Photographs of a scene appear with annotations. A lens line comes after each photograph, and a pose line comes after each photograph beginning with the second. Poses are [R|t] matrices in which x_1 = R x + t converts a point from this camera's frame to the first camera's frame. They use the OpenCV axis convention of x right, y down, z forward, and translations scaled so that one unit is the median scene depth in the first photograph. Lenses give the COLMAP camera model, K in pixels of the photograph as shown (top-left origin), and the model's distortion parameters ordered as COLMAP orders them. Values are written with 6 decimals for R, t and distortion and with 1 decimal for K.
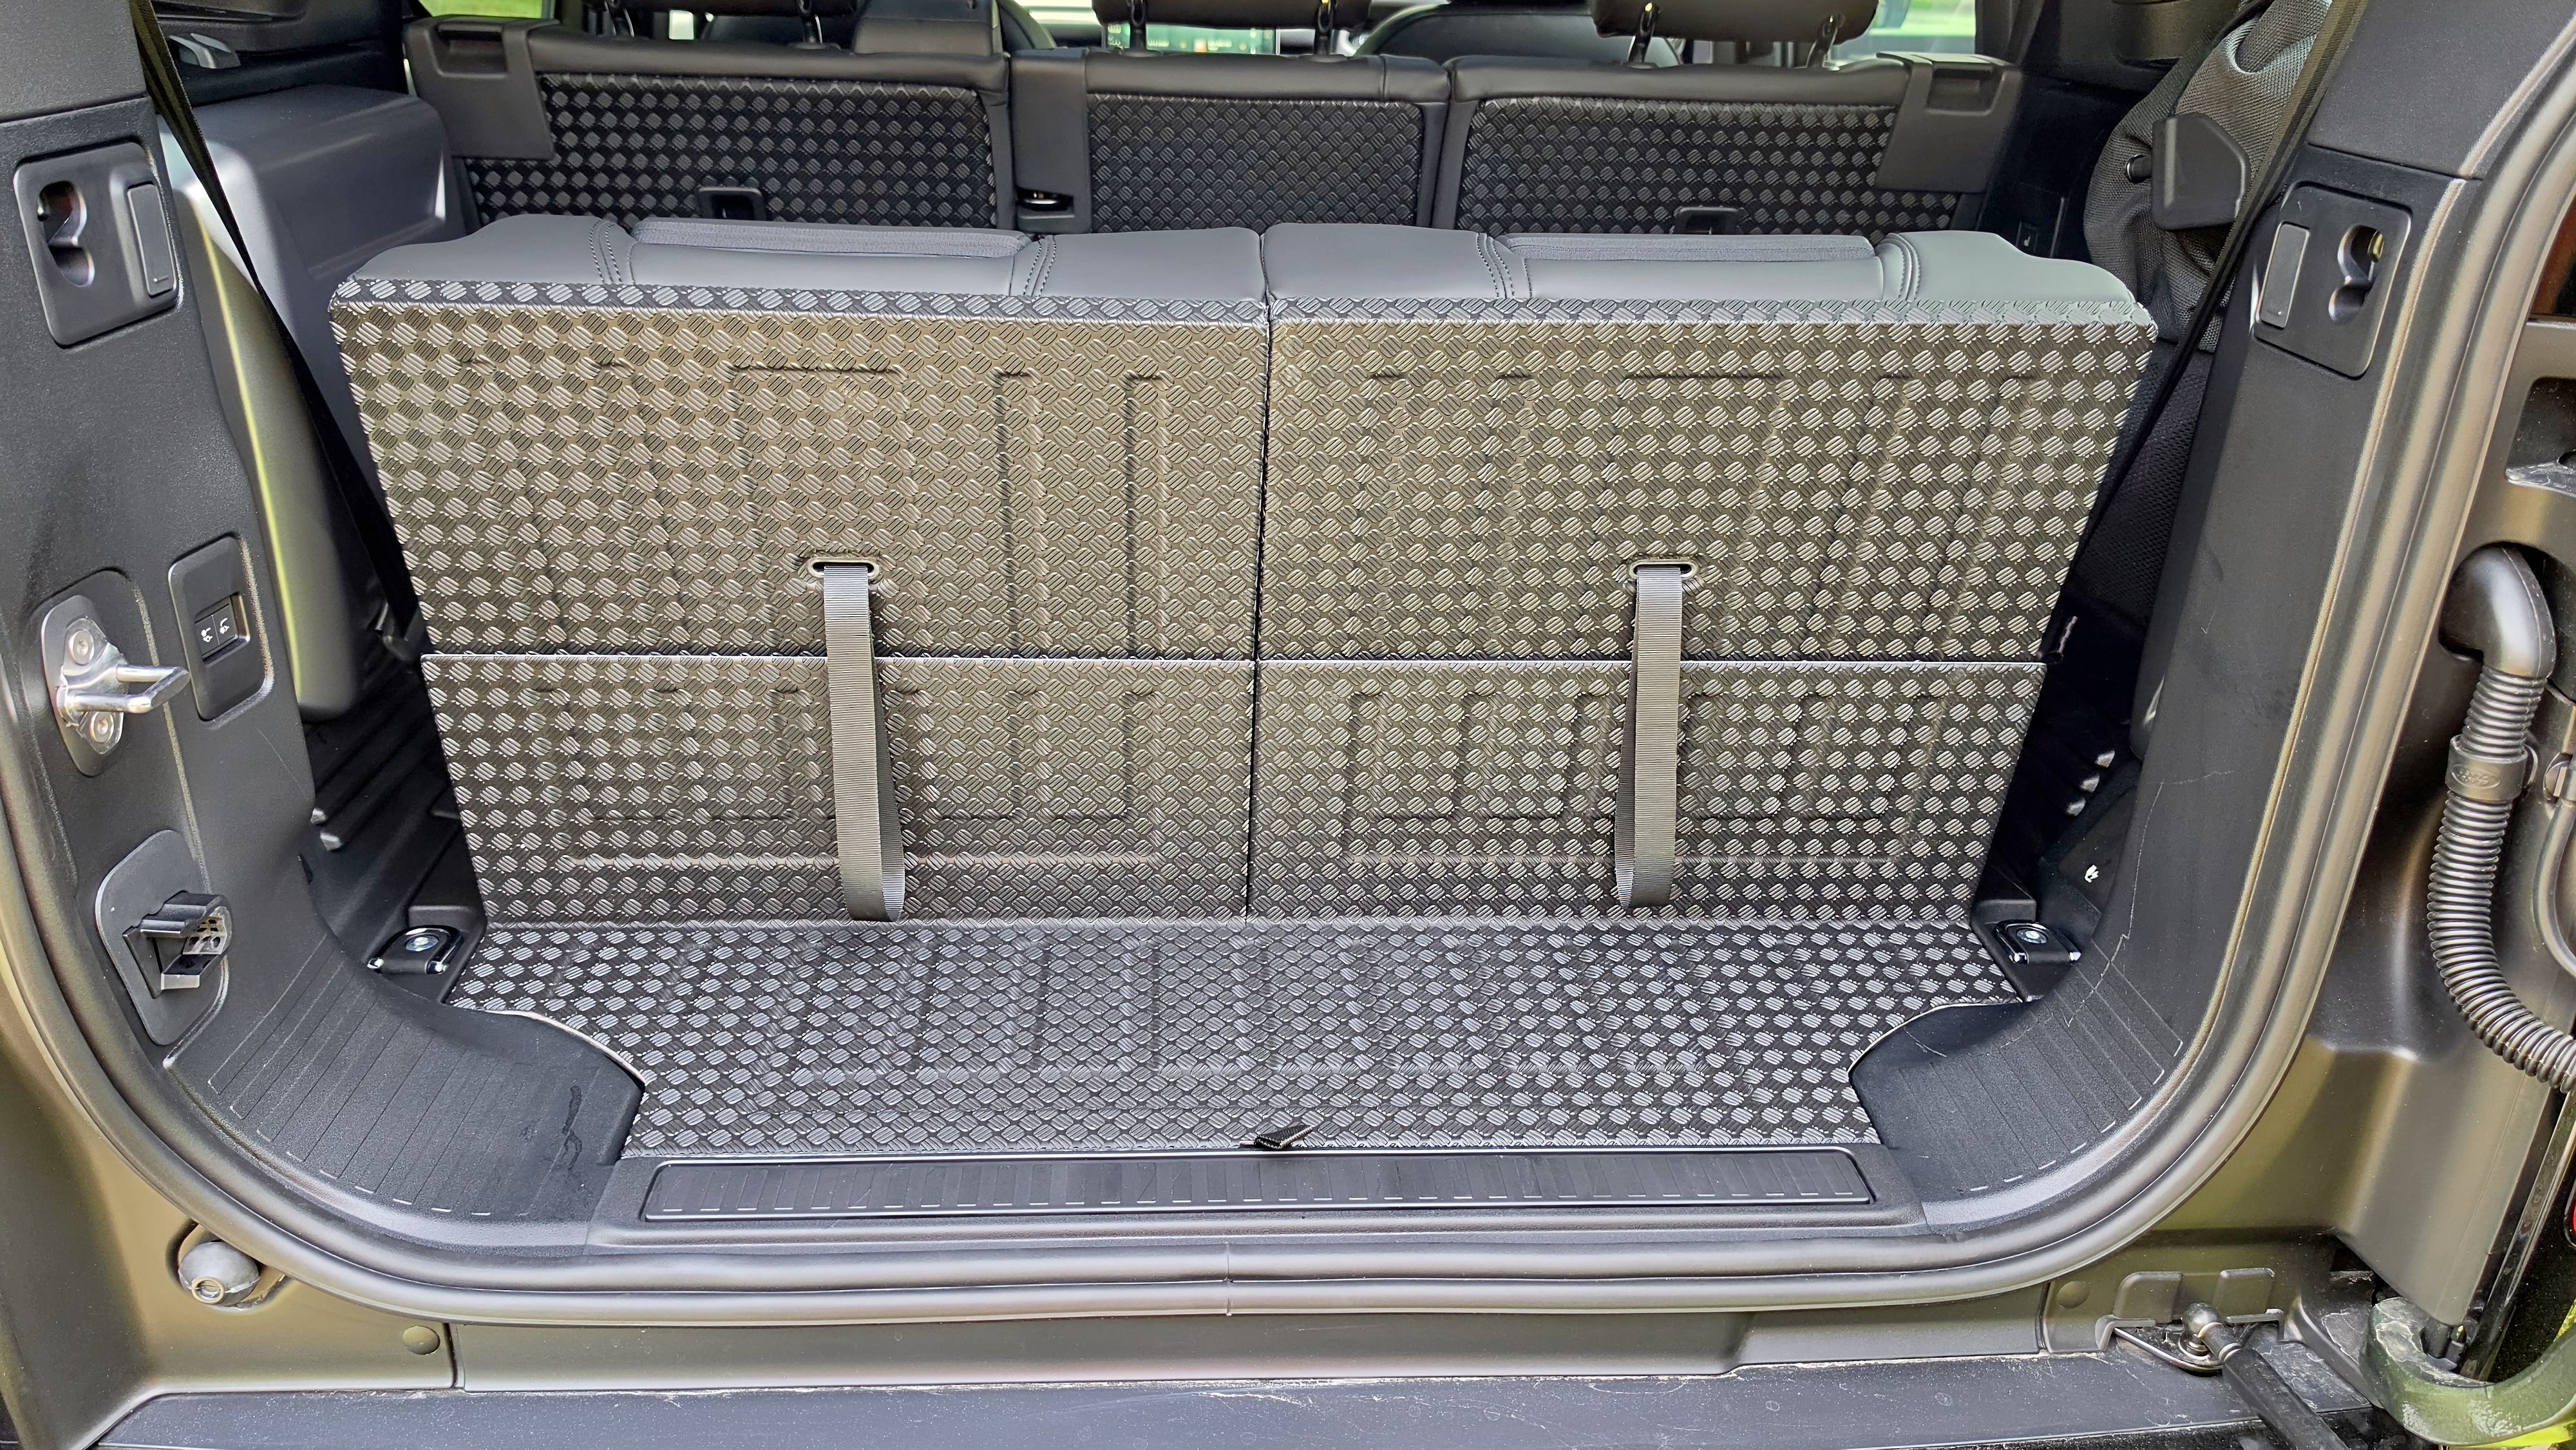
lens RADIAL K [[1815.2, 0, 1293.7], [0, 1815.2, 715.2], [0, 0, 1]] dist [0.028056, 0.001340]
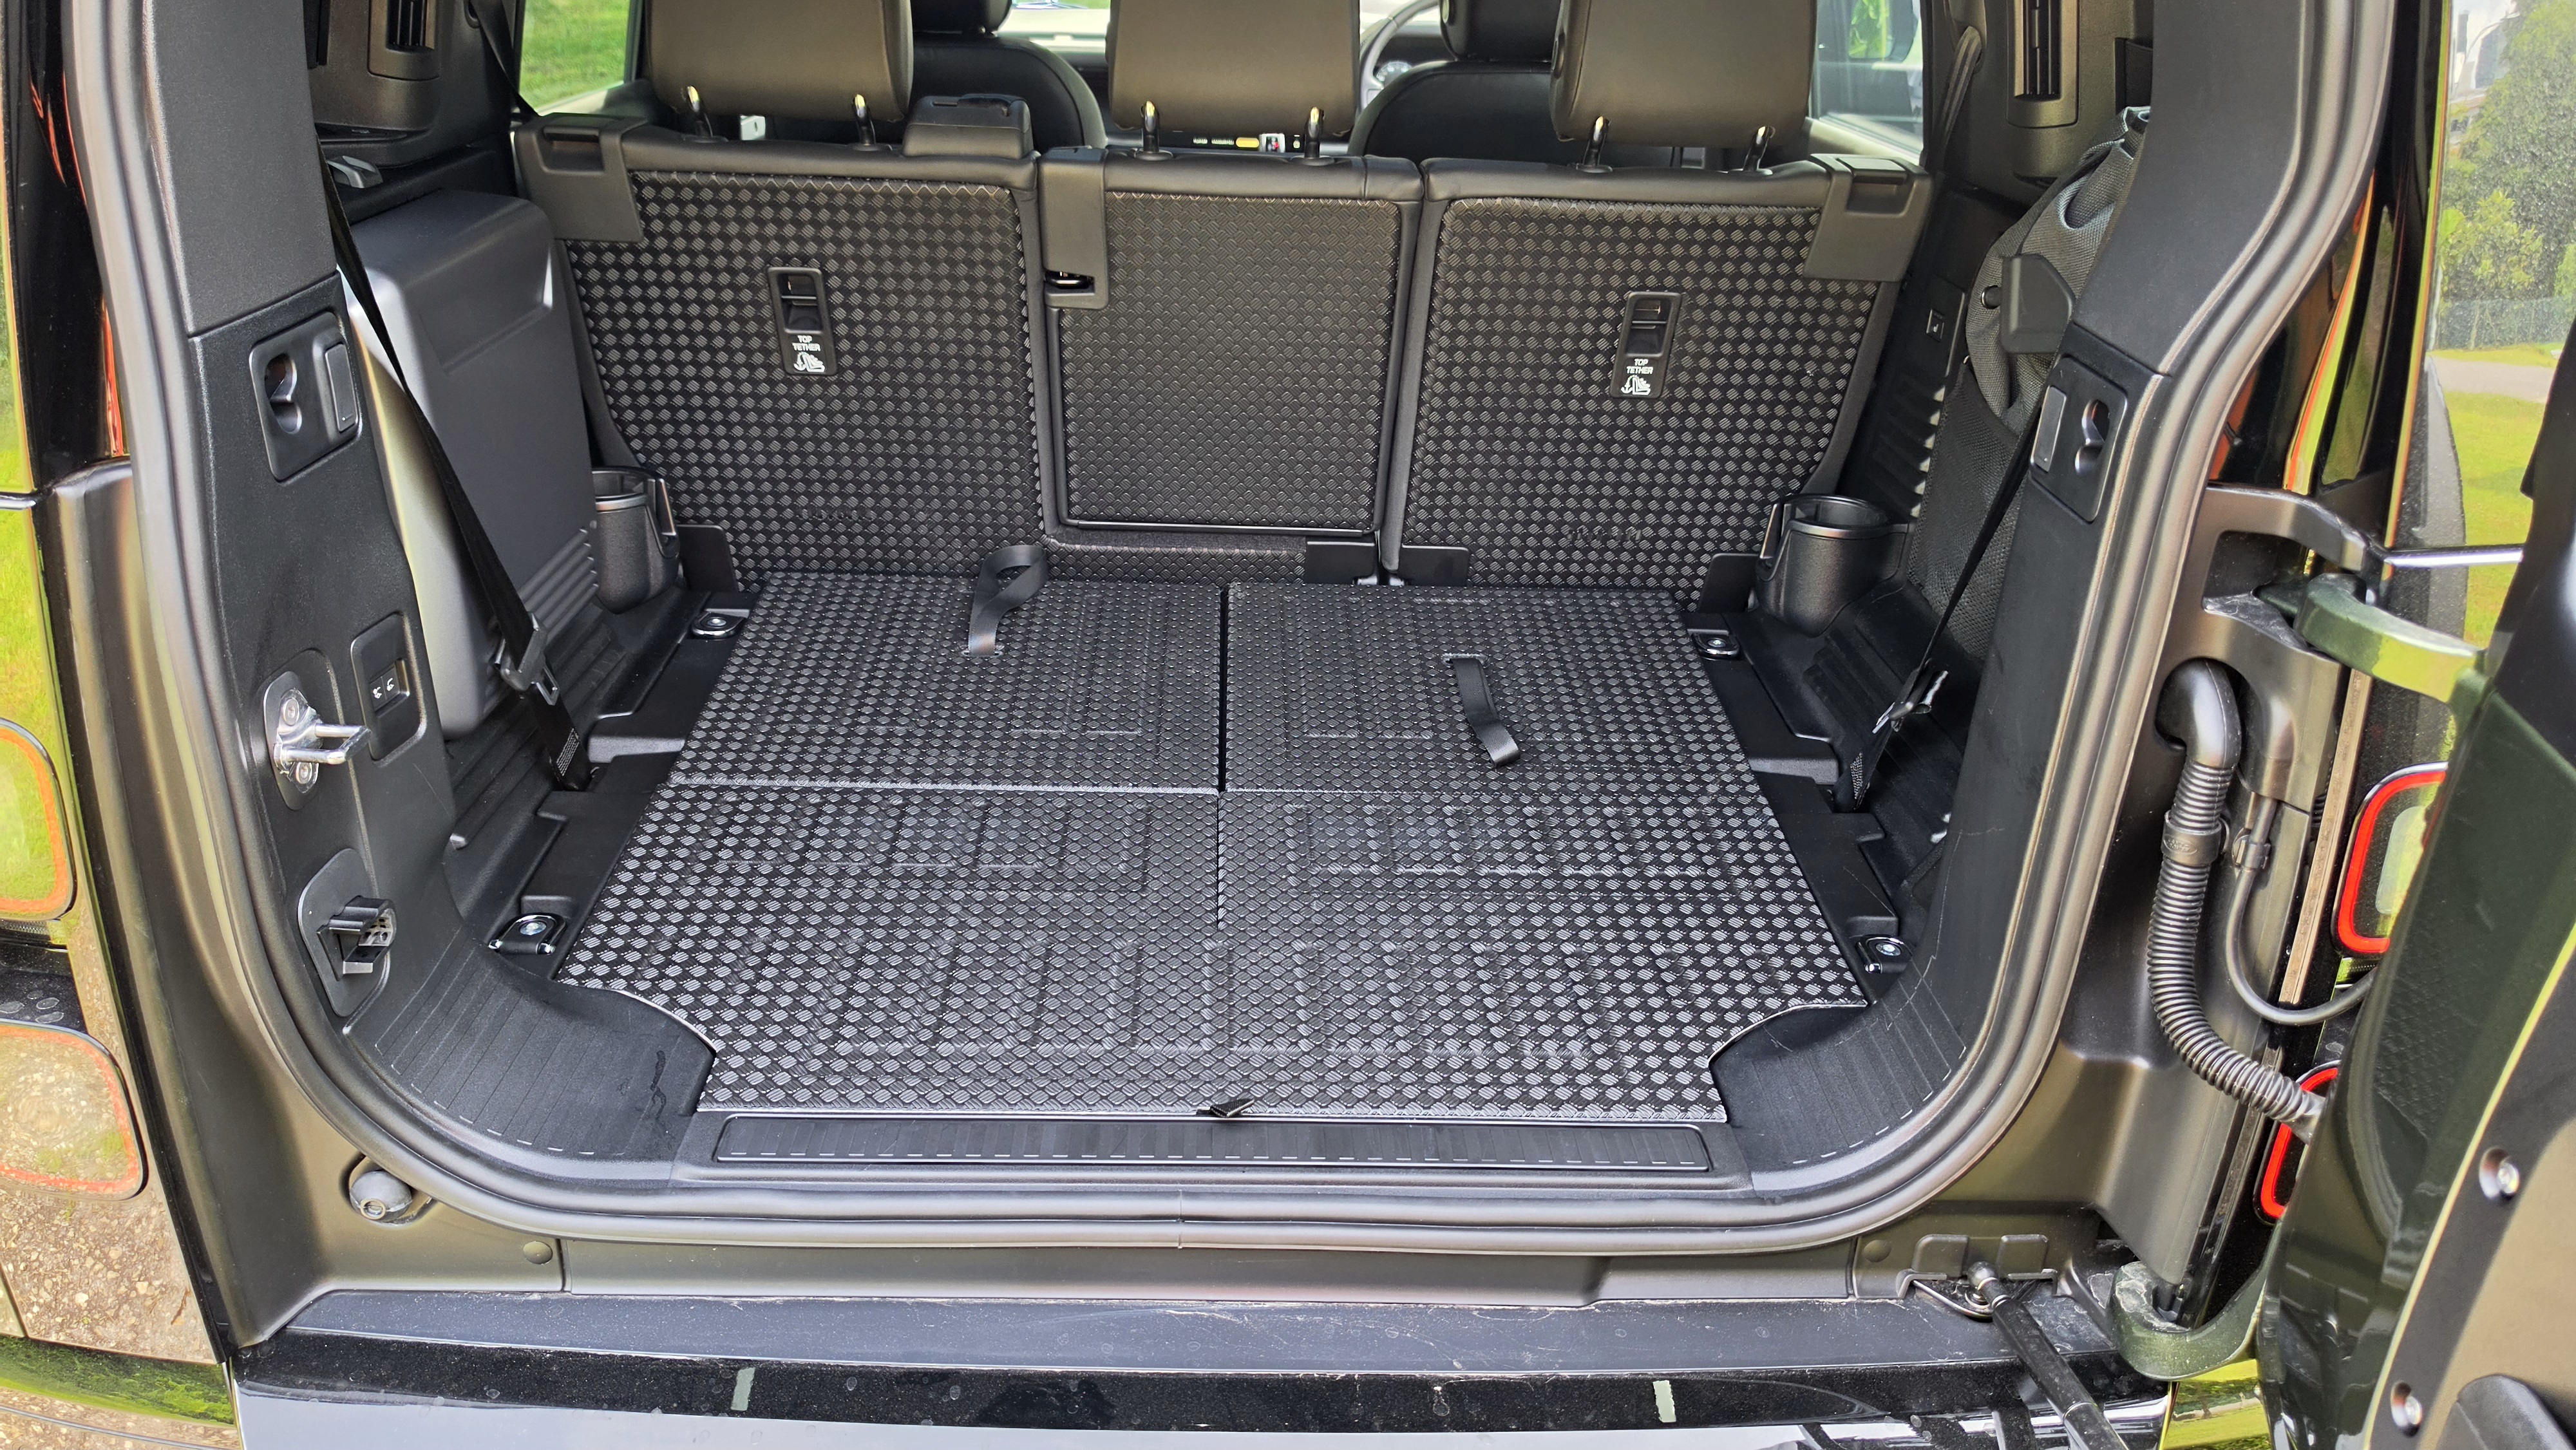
lens RADIAL K [[1758.5, 0, 1288.0], [0, 1758.5, 725.0], [0, 0, 1]] dist [0.058190, -0.000638]
pose [[0.999493, 0.019108, -0.025454, 0.057299], [-0.018531, 0.999571, 0.022690, -0.053188], [0.025877, -0.022207, 0.999418, -0.185808]]
